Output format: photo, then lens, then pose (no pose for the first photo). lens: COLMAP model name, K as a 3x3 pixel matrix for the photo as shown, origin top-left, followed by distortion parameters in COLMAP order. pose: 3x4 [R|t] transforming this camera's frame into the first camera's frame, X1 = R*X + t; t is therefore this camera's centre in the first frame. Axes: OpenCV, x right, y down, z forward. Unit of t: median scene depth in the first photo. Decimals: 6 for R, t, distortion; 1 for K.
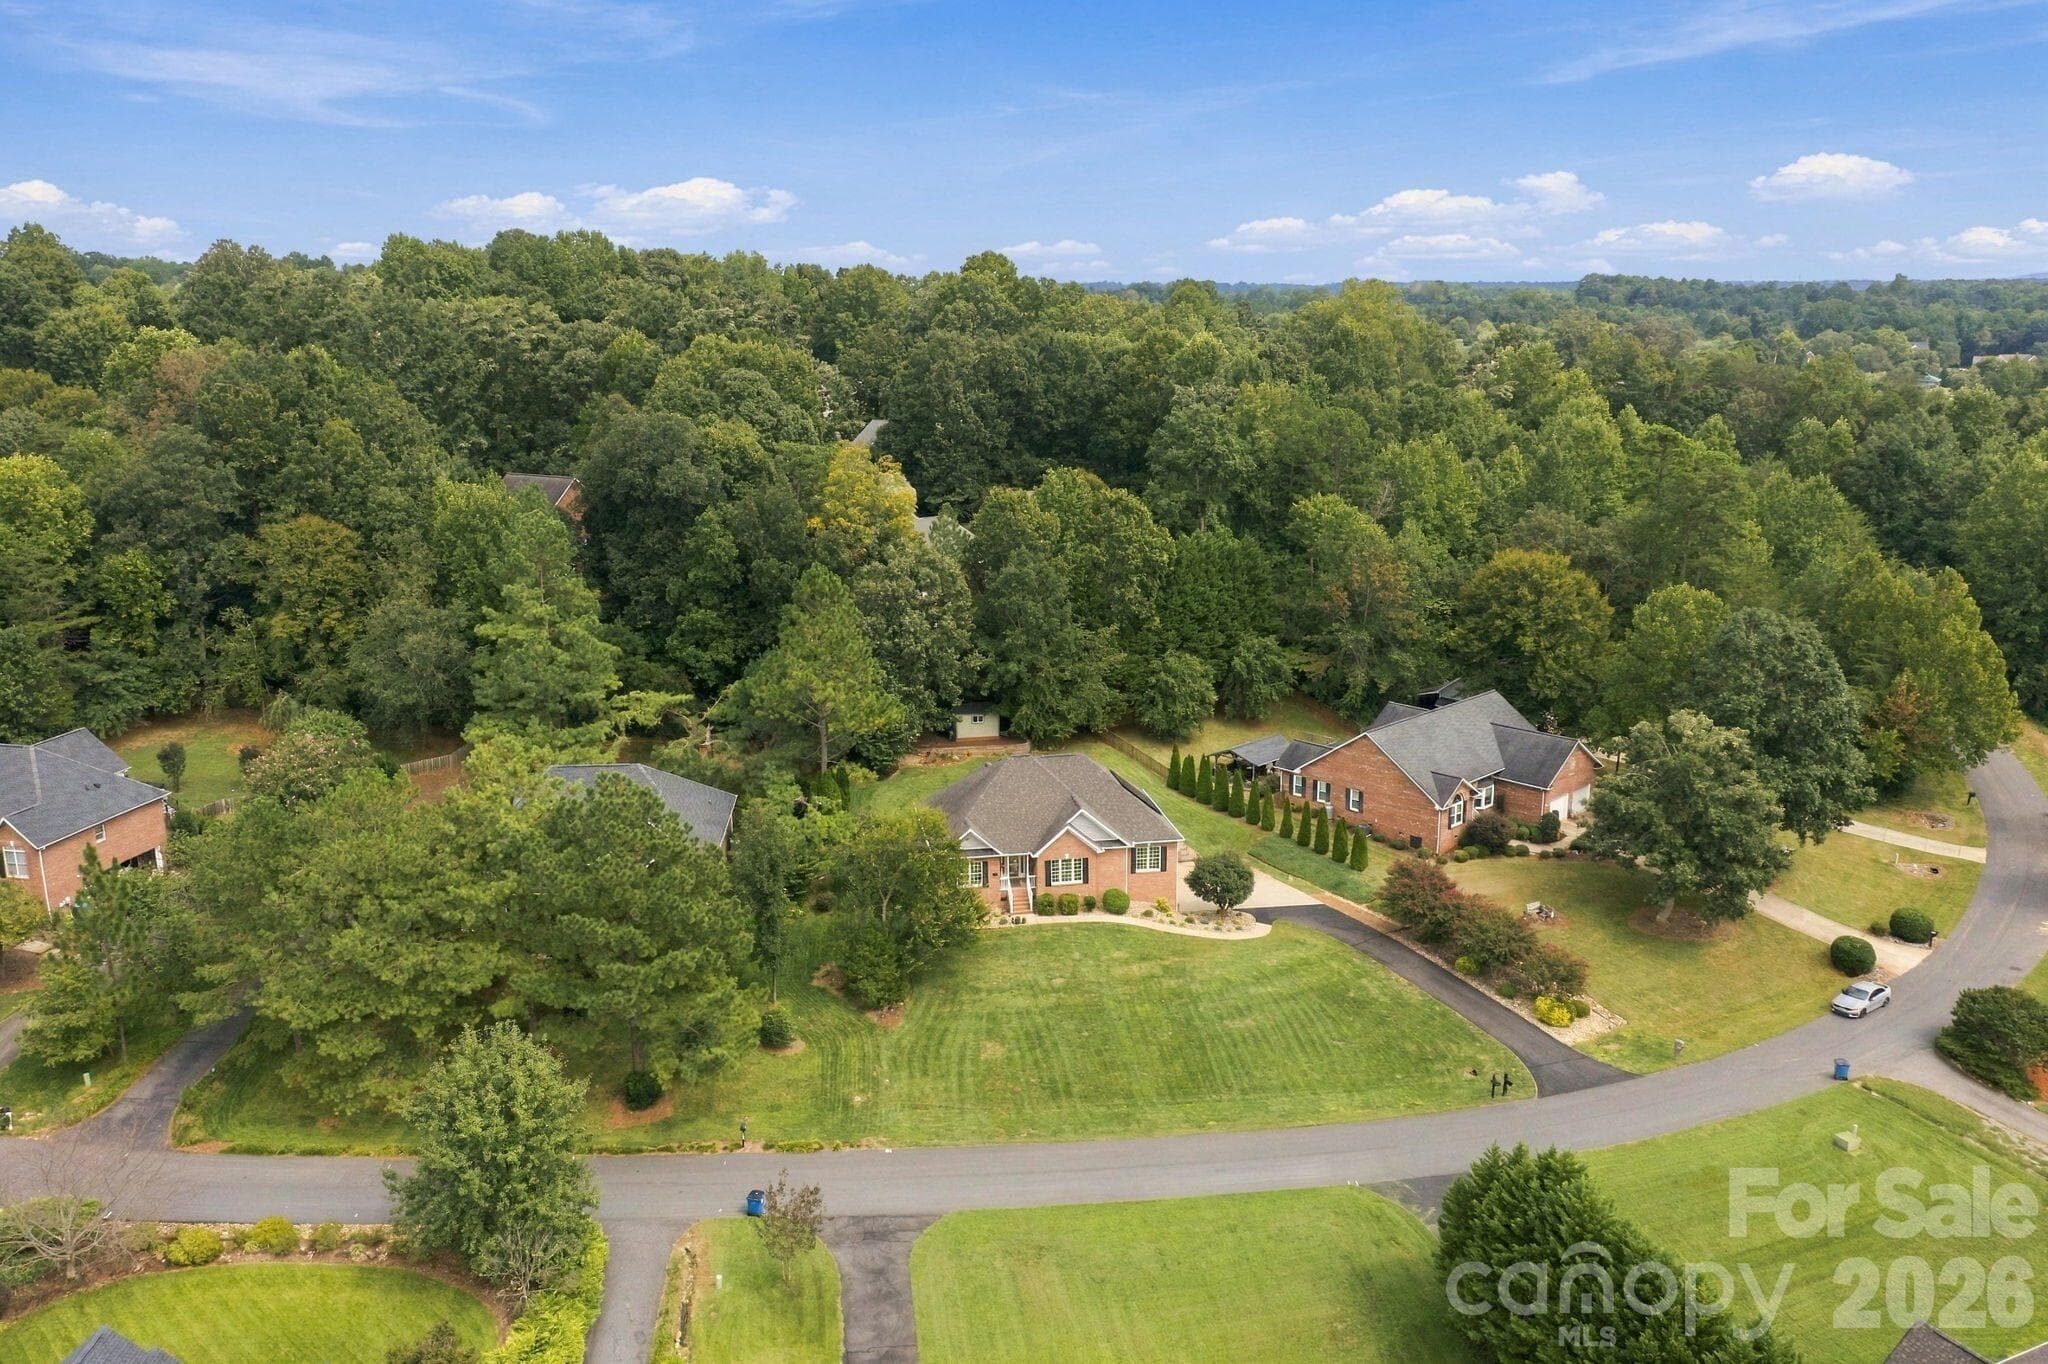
lens RADIAL K [[1658.8, 0, 1018.4], [0, 1658.8, 674.3], [0, 0, 1]] dist [0.002253, -0.000771]
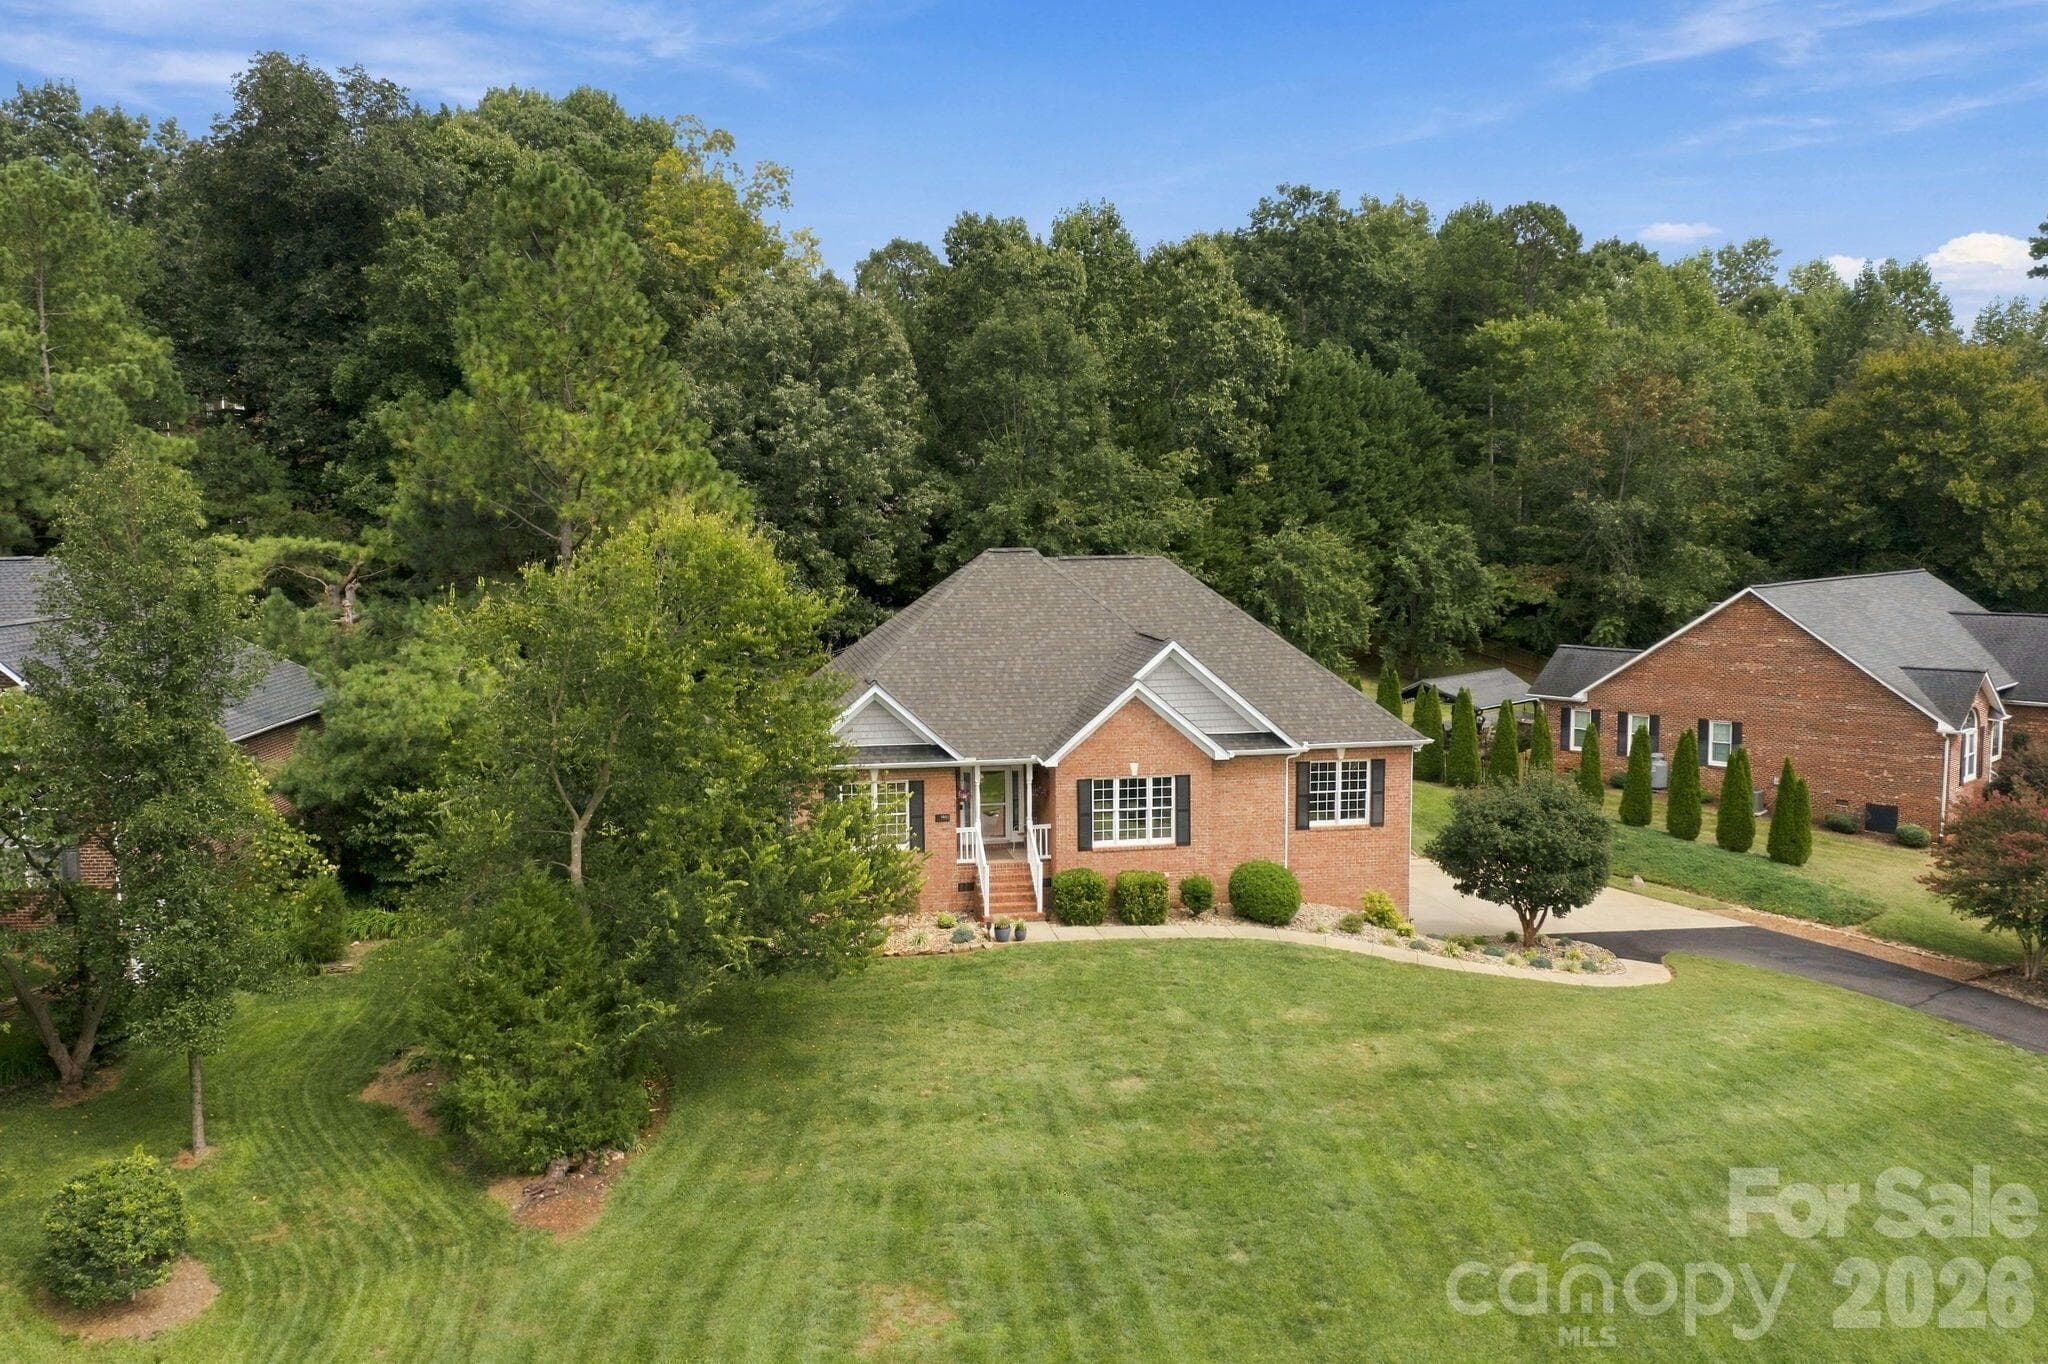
lens RADIAL K [[1619.2, 0, 1011.9], [0, 1619.2, 679.8], [0, 0, 1]] dist [-0.008006, -0.009559]
pose [[0.999993, -0.002750, -0.002349, 0.002430], [0.002423, 0.991573, -0.129528, 0.136526], [0.002686, 0.129521, 0.991573, 0.629765]]
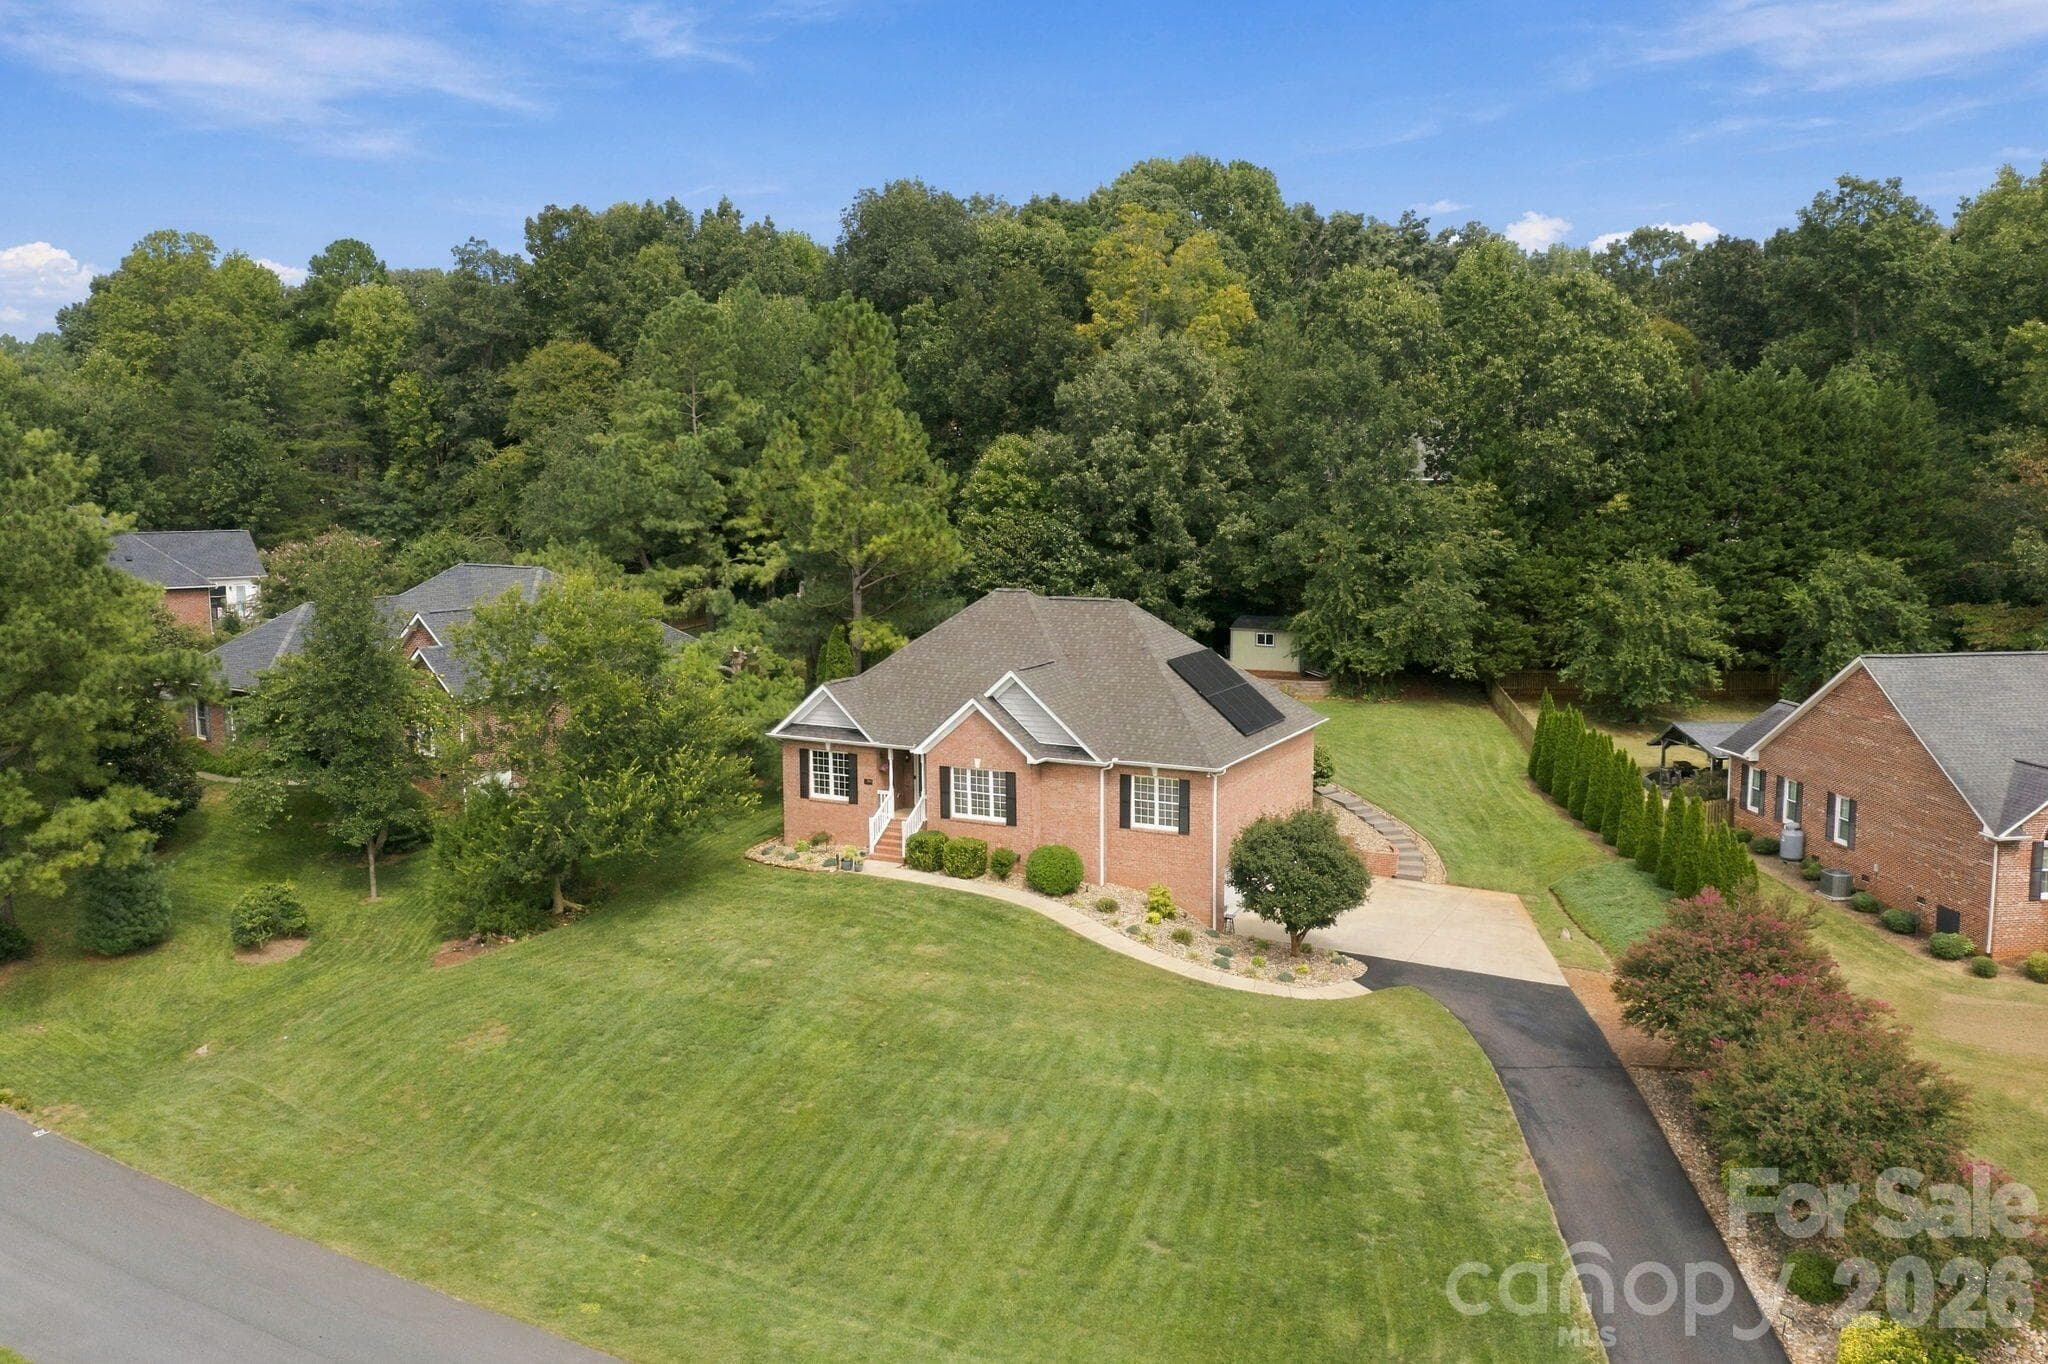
lens RADIAL K [[1619.2, 0, 1015.6], [0, 1619.2, 685.0], [0, 0, 1]] dist [-0.008006, -0.009559]
pose [[0.788197, 0.082575, -0.609858, 0.335122], [-0.142952, 0.988419, -0.050924, 0.109140], [0.598590, 0.127319, 0.790873, 0.610841]]
